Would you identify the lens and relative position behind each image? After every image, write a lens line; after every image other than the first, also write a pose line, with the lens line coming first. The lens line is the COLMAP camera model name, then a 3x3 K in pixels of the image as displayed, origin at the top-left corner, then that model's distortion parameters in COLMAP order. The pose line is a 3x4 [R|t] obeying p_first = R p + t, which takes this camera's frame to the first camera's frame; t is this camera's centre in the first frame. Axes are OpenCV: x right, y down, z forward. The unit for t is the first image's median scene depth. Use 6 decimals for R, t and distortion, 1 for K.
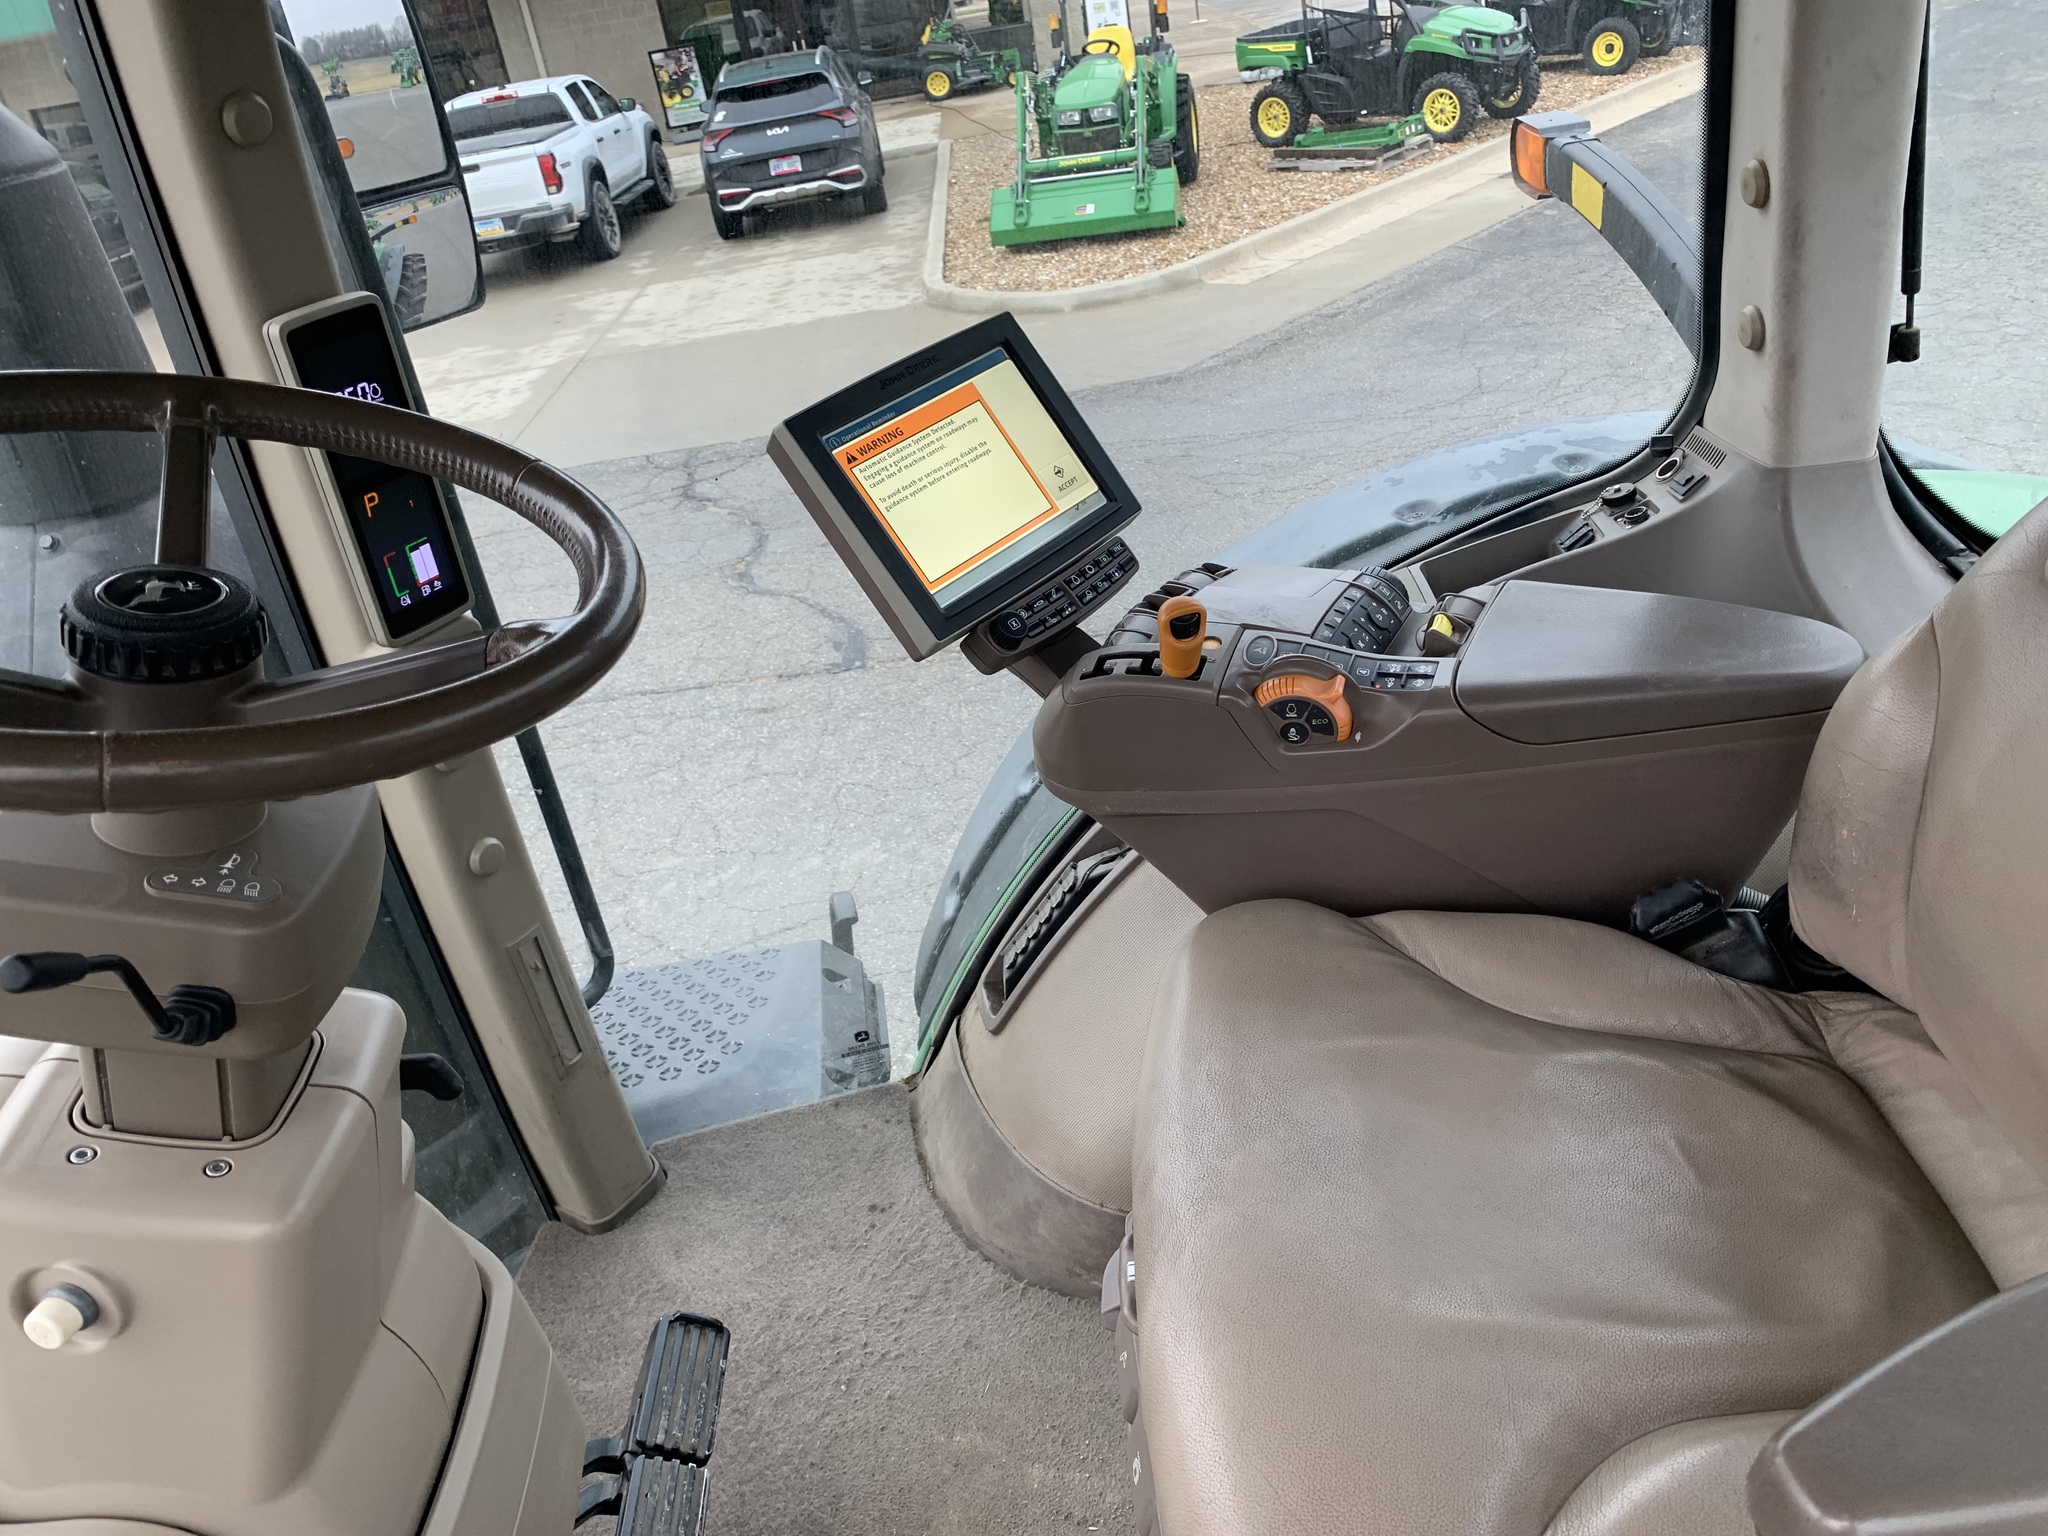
lens RADIAL K [[1555.7, 0, 1026.8], [0, 1555.7, 768.0], [0, 0, 1]] dist [0.033566, -0.040153]
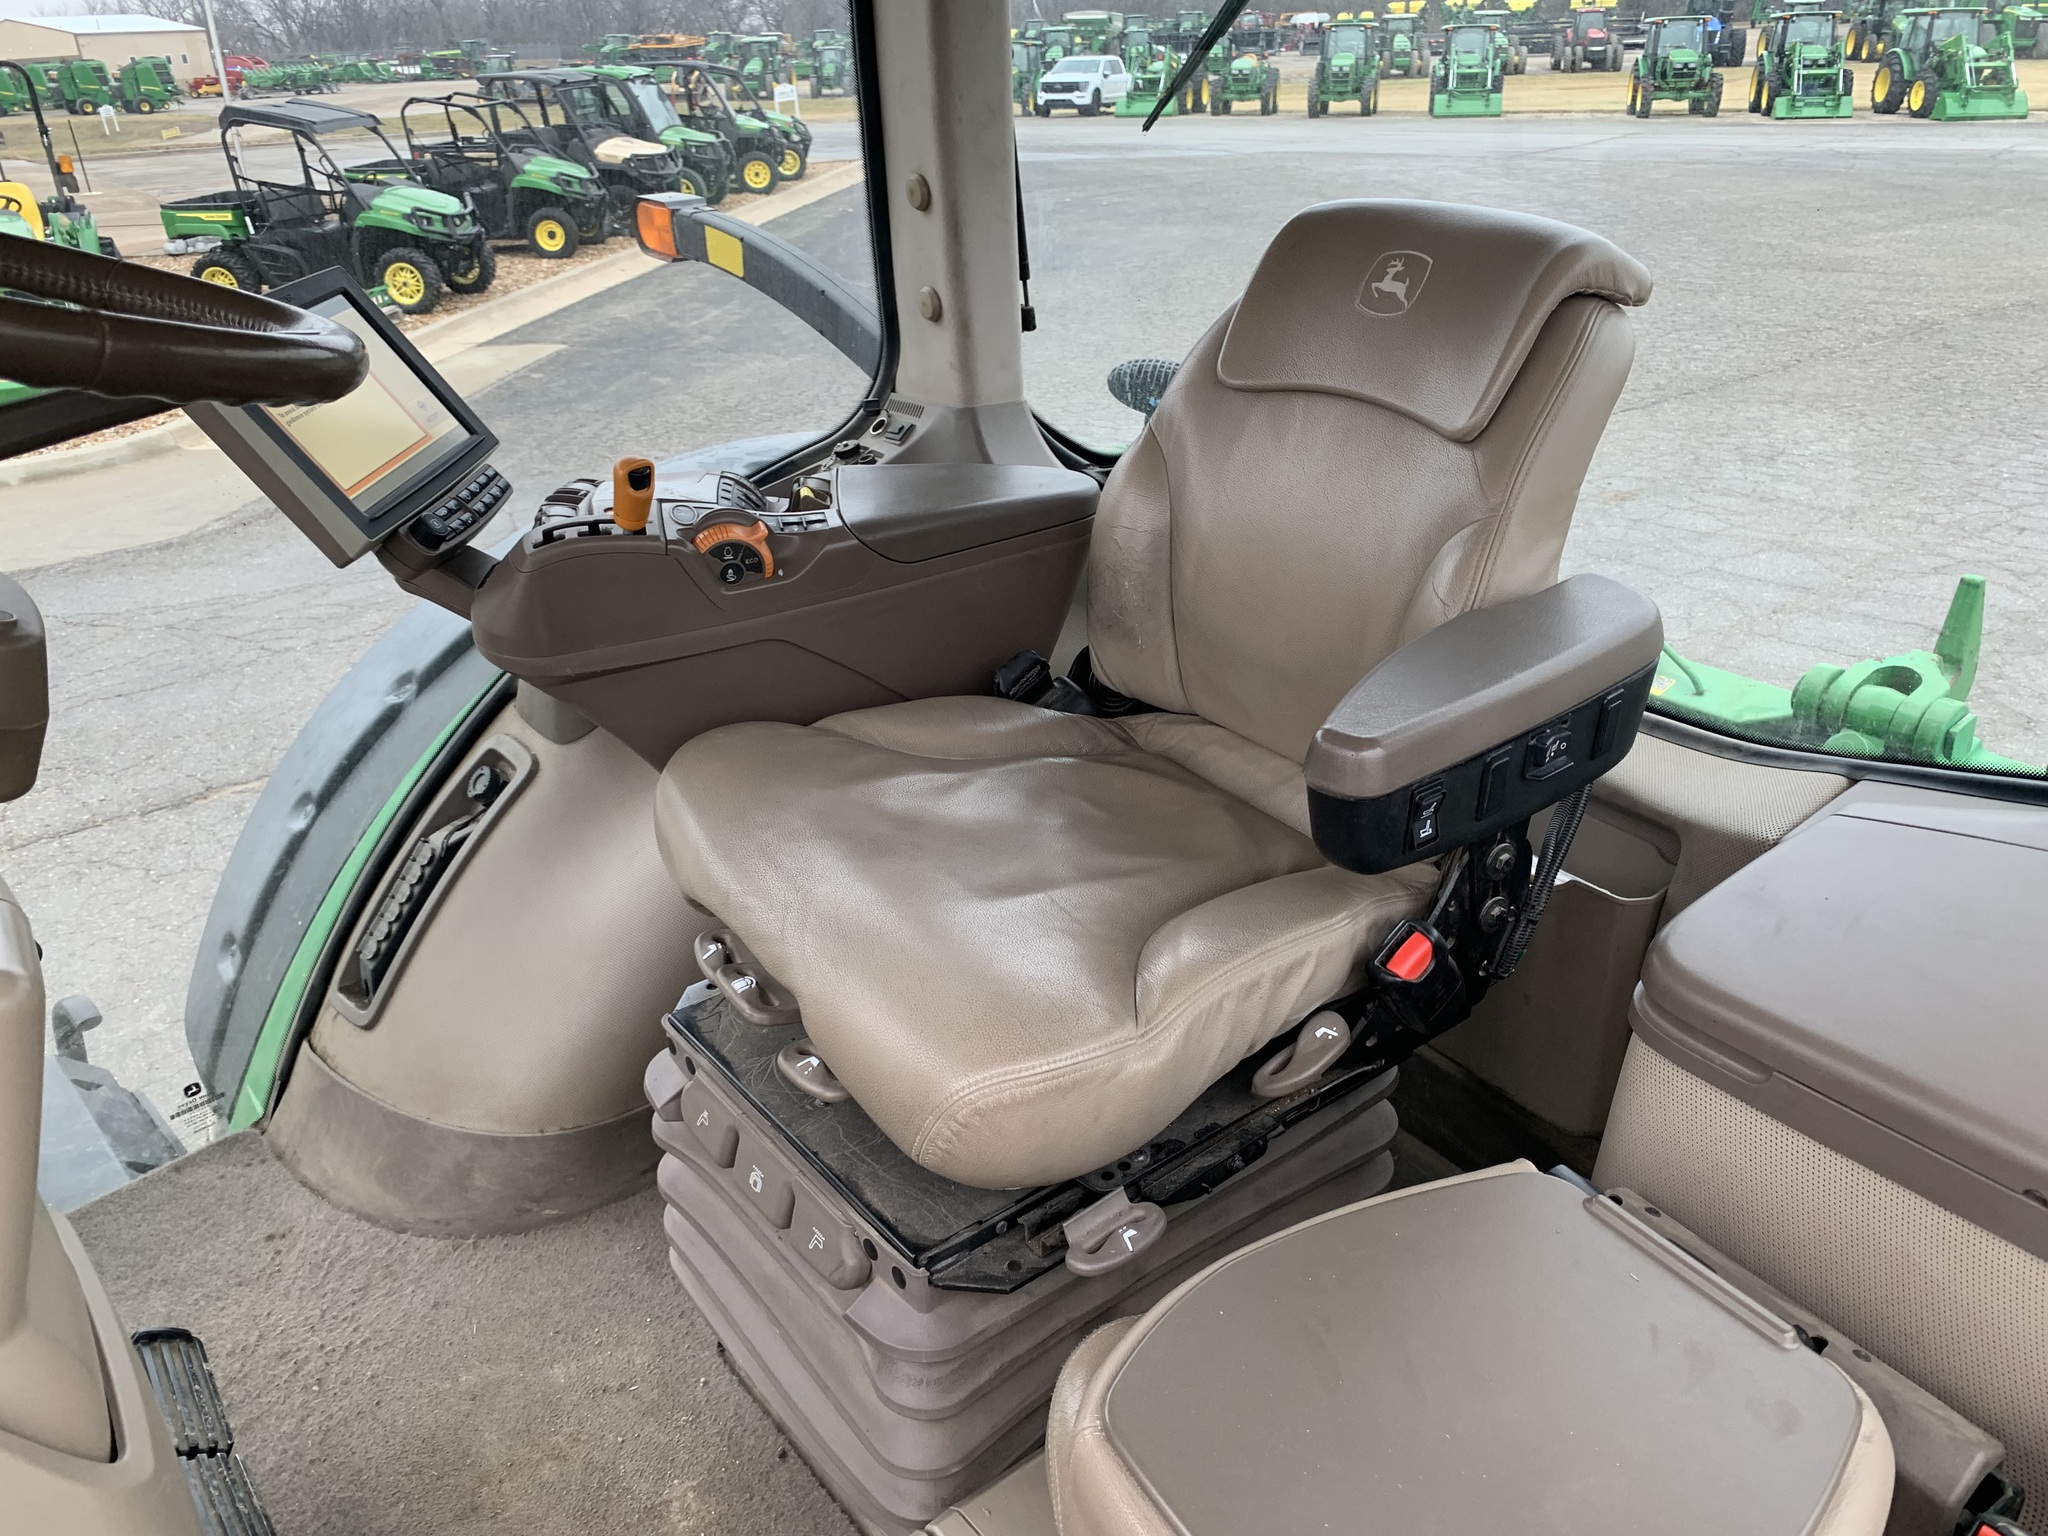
lens RADIAL K [[1555.7, 0, 1008.9], [0, 1555.7, 774.7], [0, 0, 1]] dist [0.033566, -0.040153]
pose [[0.818180, -0.146080, 0.556096, -0.197770], [0.204481, 0.977882, -0.043974, 0.129615], [-0.537372, 0.149690, 0.829954, -0.050891]]
